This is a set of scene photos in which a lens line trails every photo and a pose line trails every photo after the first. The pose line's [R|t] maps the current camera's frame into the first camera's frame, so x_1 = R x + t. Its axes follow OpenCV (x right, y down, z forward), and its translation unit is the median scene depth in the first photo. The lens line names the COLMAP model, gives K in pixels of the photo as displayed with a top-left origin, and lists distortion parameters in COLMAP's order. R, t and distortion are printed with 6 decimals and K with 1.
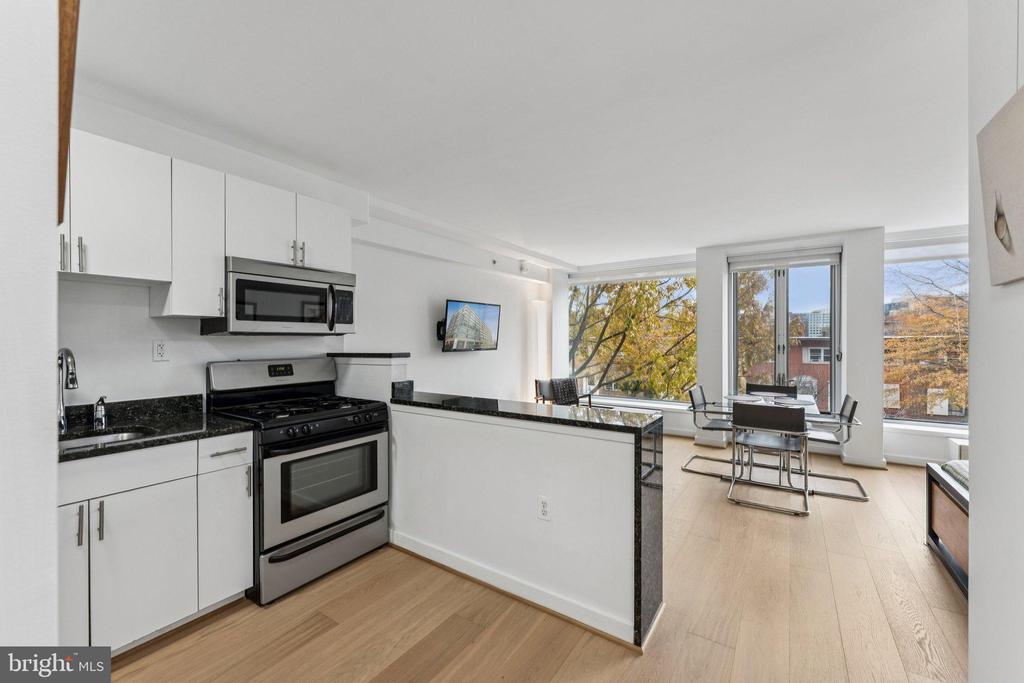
lens RADIAL K [[413.3, 0, 511.7], [0, 413.3, 339.5], [0, 0, 1]] dist [0.002026, -0.000982]
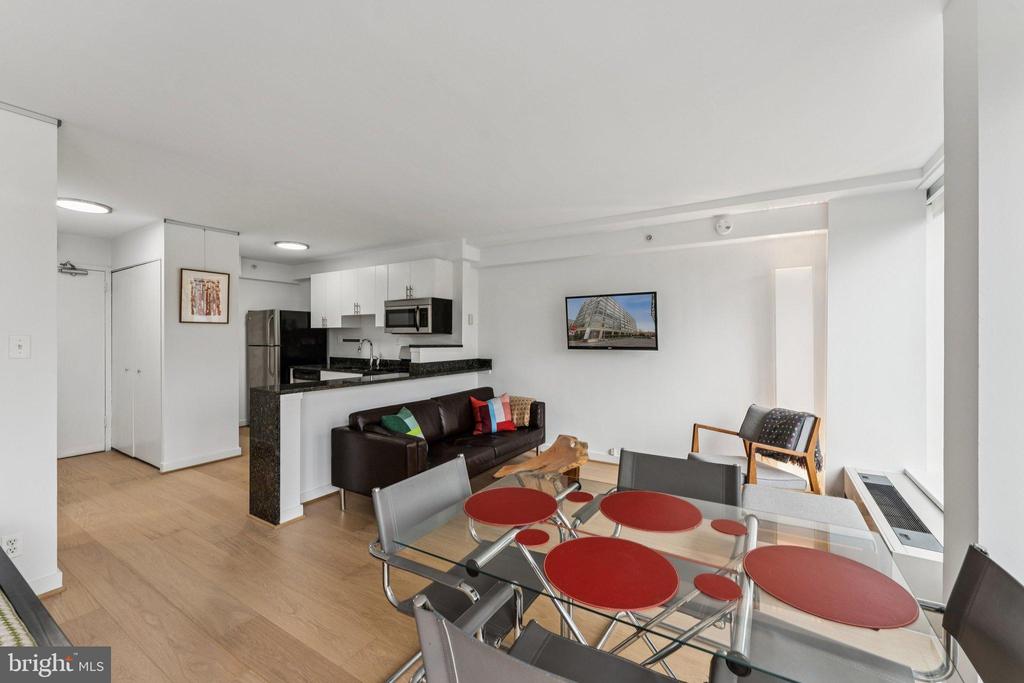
lens RADIAL K [[413.3, 0, 510.2], [0, 413.3, 336.6], [0, 0, 1]] dist [0.002026, -0.000982]
pose [[0.043337, 0.003707, -0.999054, 1.055111], [0.000498, 0.999993, 0.003732, -0.004027], [0.999060, -0.000659, 0.043335, 1.013657]]
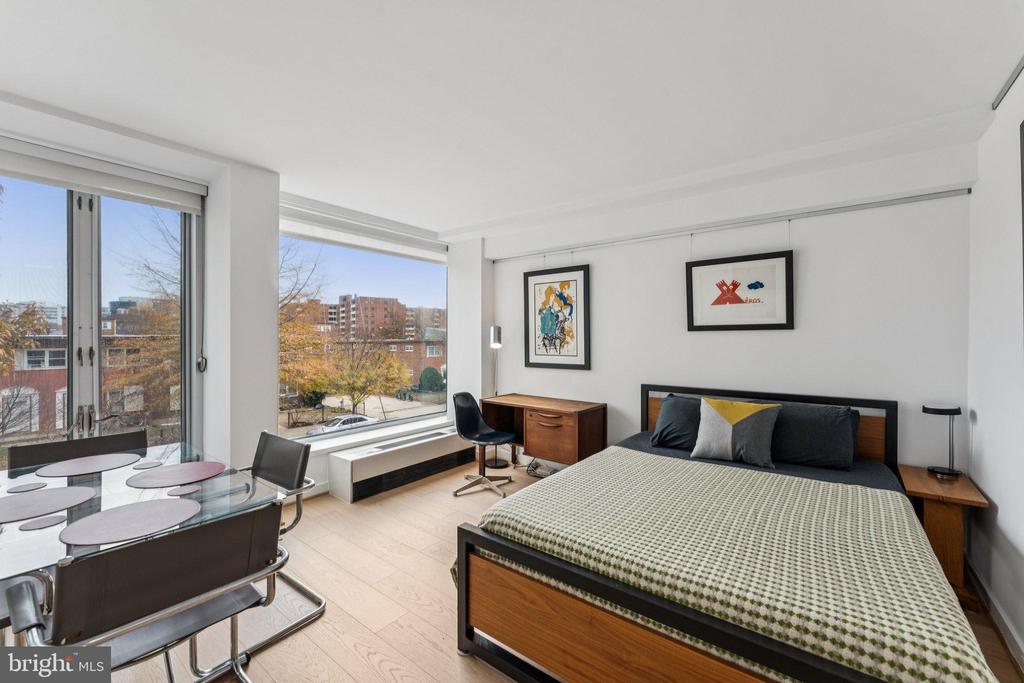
lens RADIAL K [[413.3, 0, 511.3], [0, 413.3, 340.2], [0, 0, 1]] dist [0.002026, -0.000982]
pose [[0.066468, -0.003128, 0.997784, 0.282116], [-0.000919, 0.999994, 0.003196, 0.003343], [-0.997788, -0.001130, 0.066465, 0.676499]]
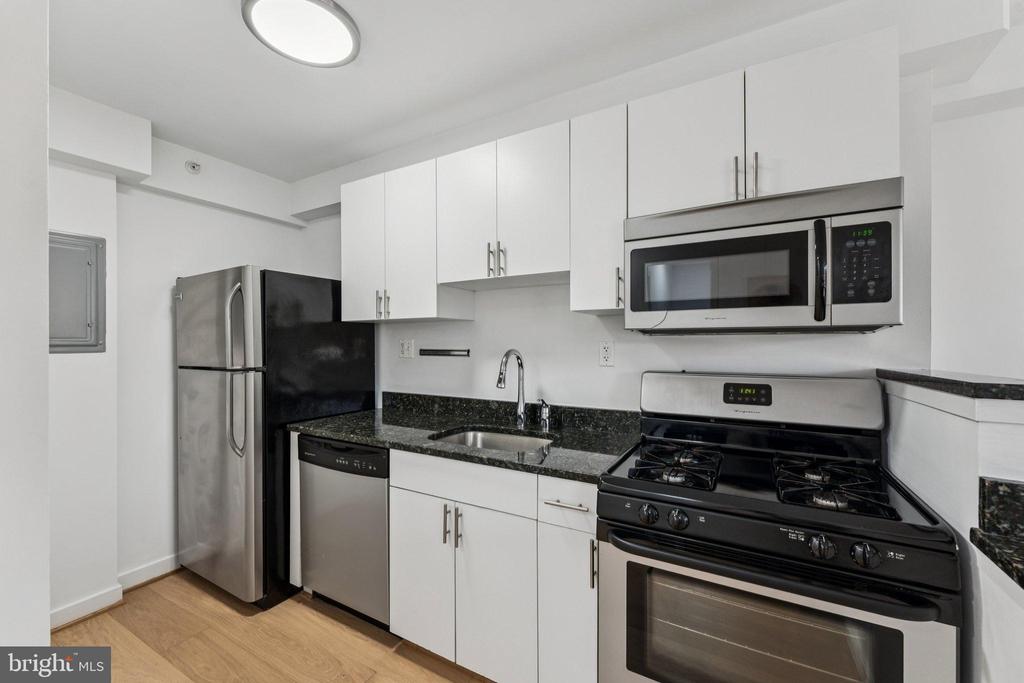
lens RADIAL K [[413.3, 0, 509.1], [0, 413.3, 343.0], [0, 0, 1]] dist [0.002026, -0.000982]
pose [[0.081531, 0.002729, -0.996667, -0.007626], [0.003793, 0.999988, 0.003048, 0.000464], [0.996664, -0.004028, 0.081520, 0.475838]]
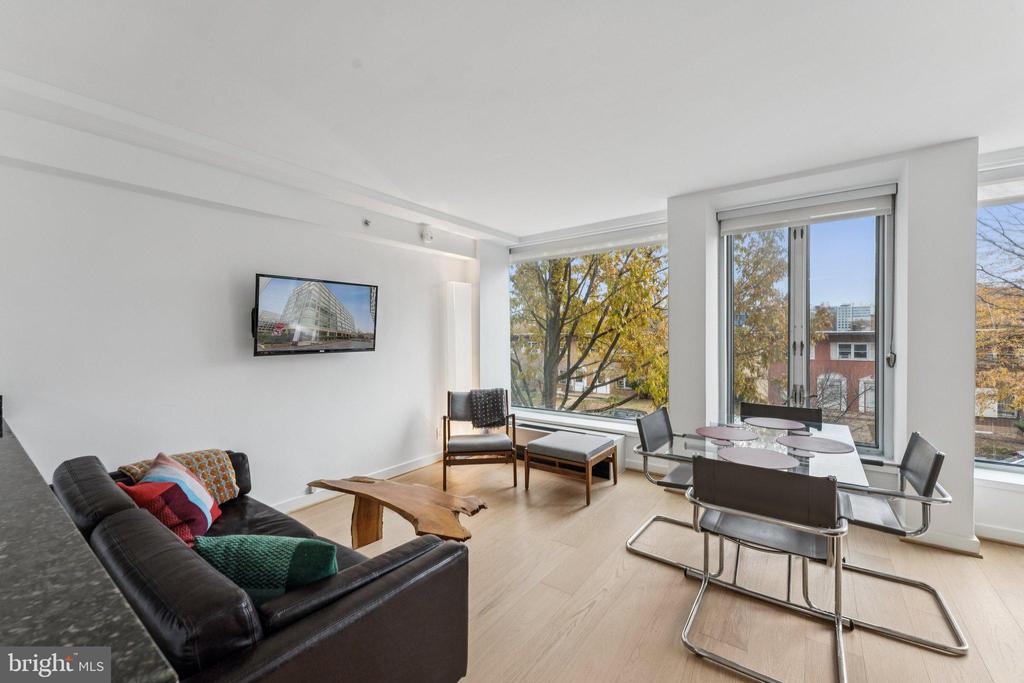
lens RADIAL K [[413.3, 0, 512.0], [0, 413.3, 340.4], [0, 0, 1]] dist [0.002026, -0.000982]
pose [[0.999057, -0.005129, -0.043117, 0.326981], [0.005609, 0.999924, 0.011007, 0.001534], [0.043057, -0.011238, 0.999009, 0.467486]]
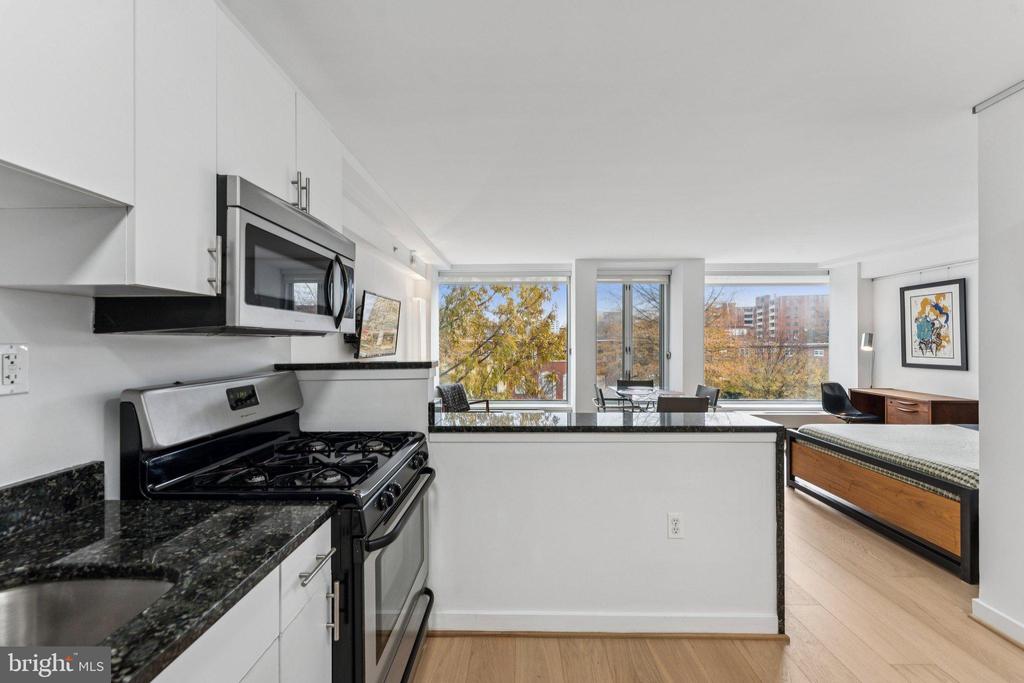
lens RADIAL K [[413.3, 0, 516.0], [0, 413.3, 340.7], [0, 0, 1]] dist [0.002026, -0.000982]
pose [[0.835107, 0.002043, 0.550084, -0.427127], [0.000134, 0.999992, -0.003917, 0.000196], [-0.550087, 0.003345, 0.835100, 0.251328]]
